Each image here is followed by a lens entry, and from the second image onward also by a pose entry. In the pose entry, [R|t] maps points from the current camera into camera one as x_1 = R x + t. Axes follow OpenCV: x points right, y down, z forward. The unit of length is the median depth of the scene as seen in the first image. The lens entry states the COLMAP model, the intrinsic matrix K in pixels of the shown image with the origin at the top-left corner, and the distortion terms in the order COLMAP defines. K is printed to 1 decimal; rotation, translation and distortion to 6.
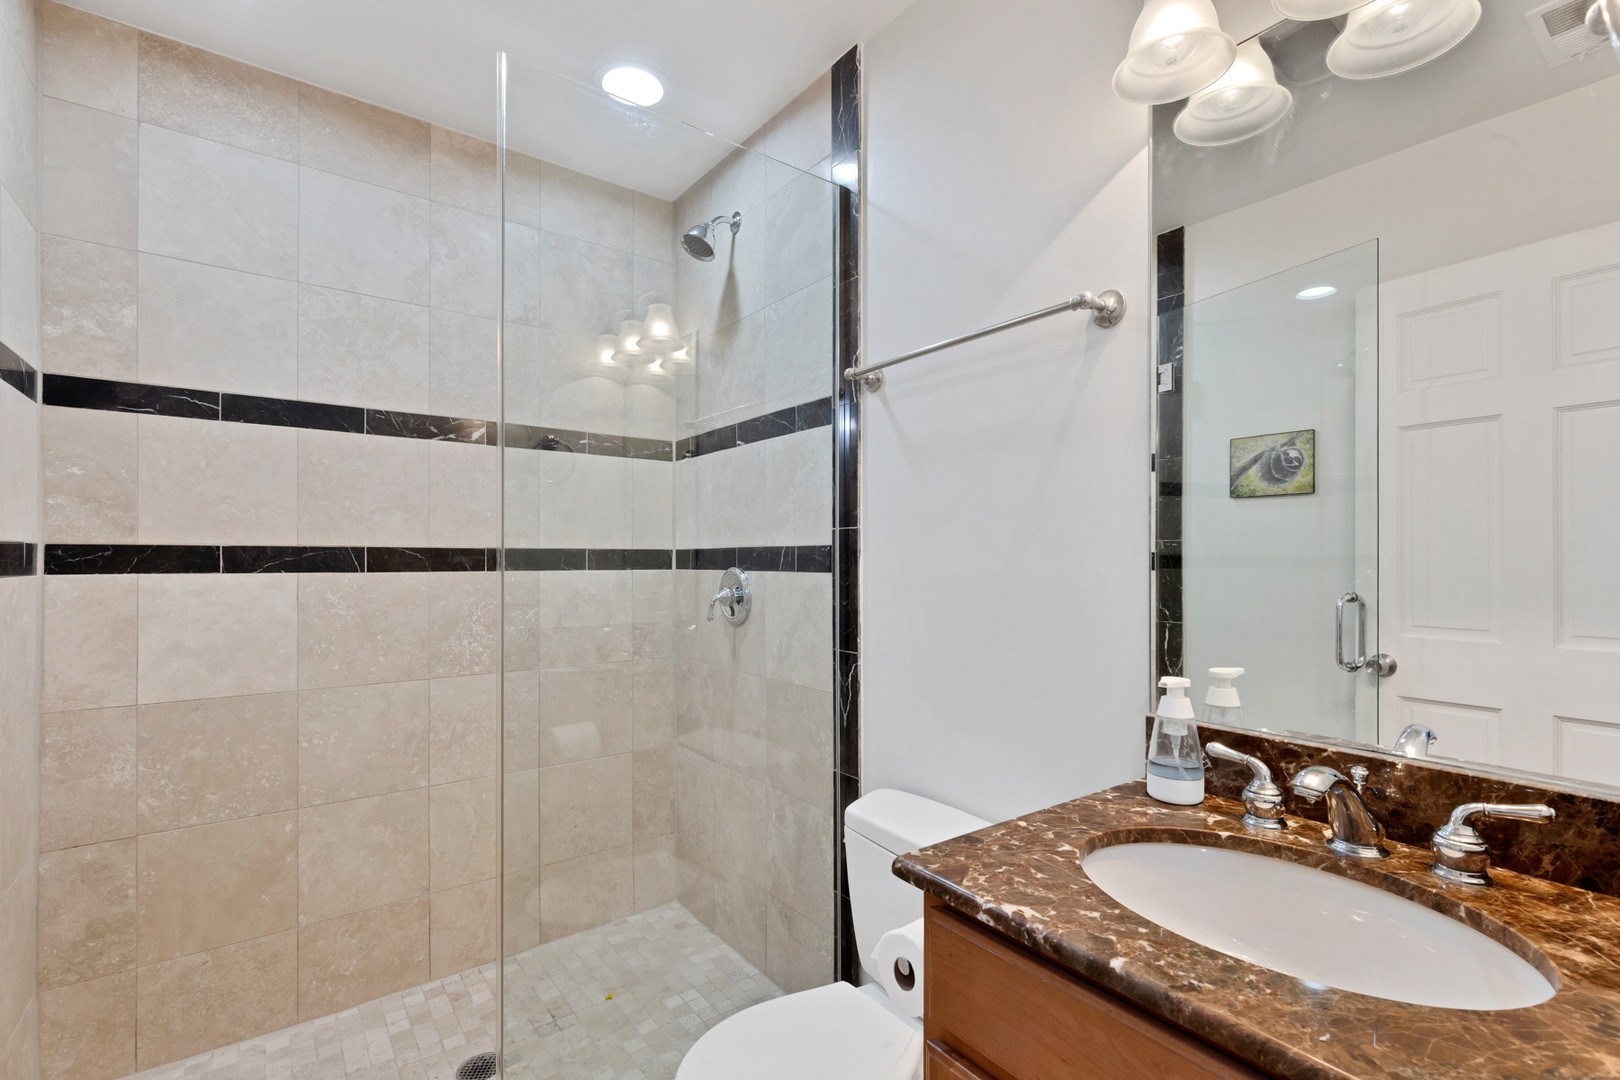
lens RADIAL K [[721.9, 0, 809.0], [0, 721.9, 560.1], [0, 0, 1]] dist [-0.000710, -0.000099]
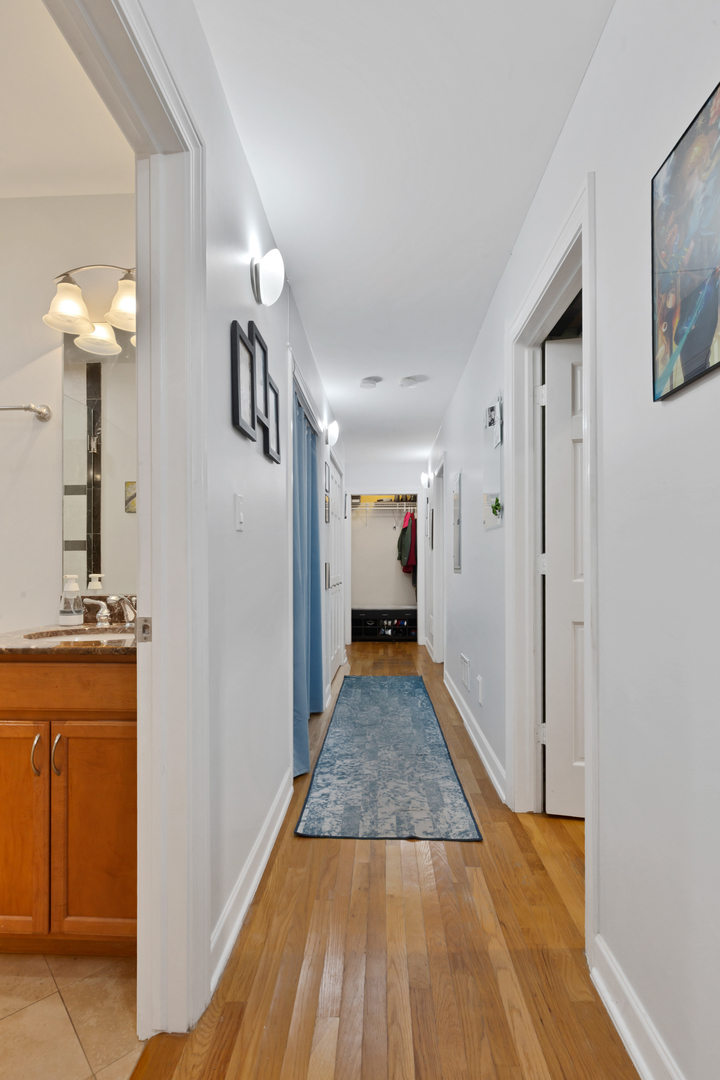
lens RADIAL K [[528.4, 0, 362.0], [0, 528.4, 562.5], [0, 0, 1]] dist [0.000149, 0.000042]
pose [[0.633613, 0.003421, 0.773643, -0.153761], [0.003303, 0.999969, -0.007127, 0.087449], [-0.773643, 0.007072, 0.633582, -0.550395]]
